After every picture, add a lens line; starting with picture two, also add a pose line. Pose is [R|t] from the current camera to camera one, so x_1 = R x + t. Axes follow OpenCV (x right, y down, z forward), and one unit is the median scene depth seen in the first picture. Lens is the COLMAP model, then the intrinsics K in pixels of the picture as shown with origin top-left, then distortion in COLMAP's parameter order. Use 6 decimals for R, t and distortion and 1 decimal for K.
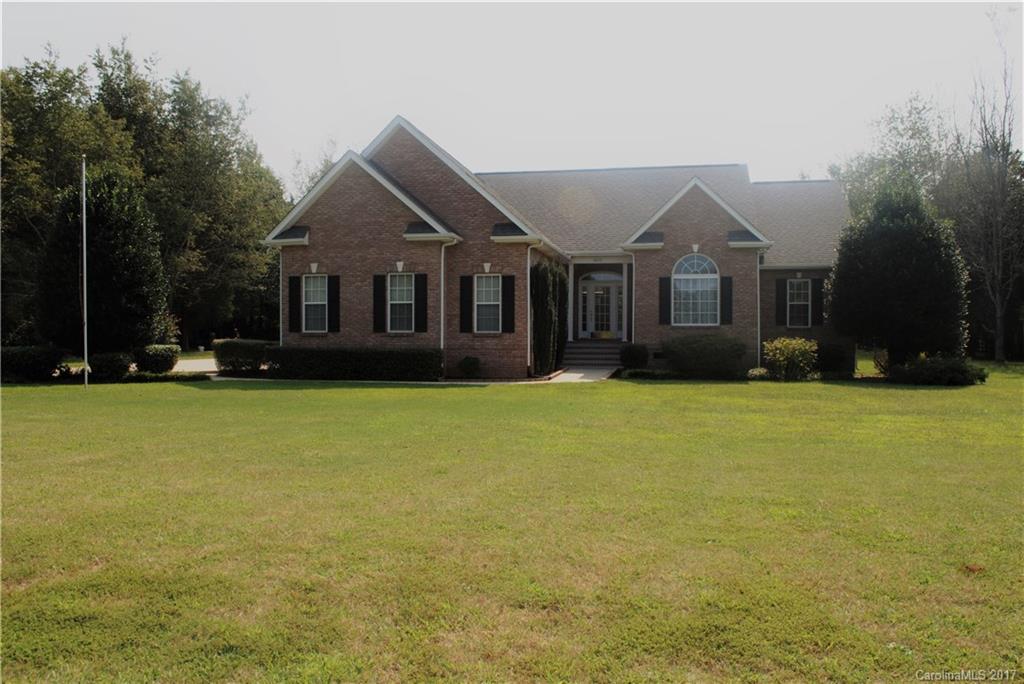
lens RADIAL K [[857.5, 0, 512.4], [0, 857.5, 340.6], [0, 0, 1]] dist [-0.080113, -0.013229]
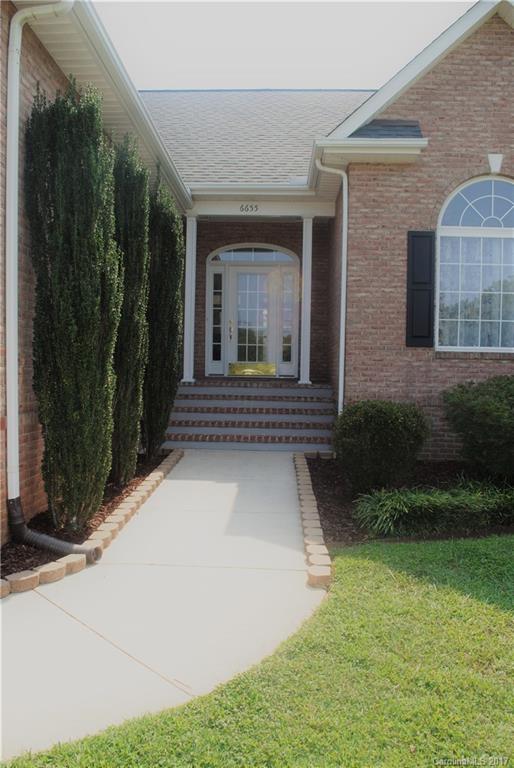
lens RADIAL K [[643.2, 0, 256.9], [0, 643.2, 383.0], [0, 0, 1]] dist [-0.080113, -0.013229]
pose [[0.986889, 0.012781, 0.160891, 0.053336], [-0.015982, 0.999699, 0.018622, -0.006323], [-0.160604, -0.020950, 0.986797, 0.710680]]
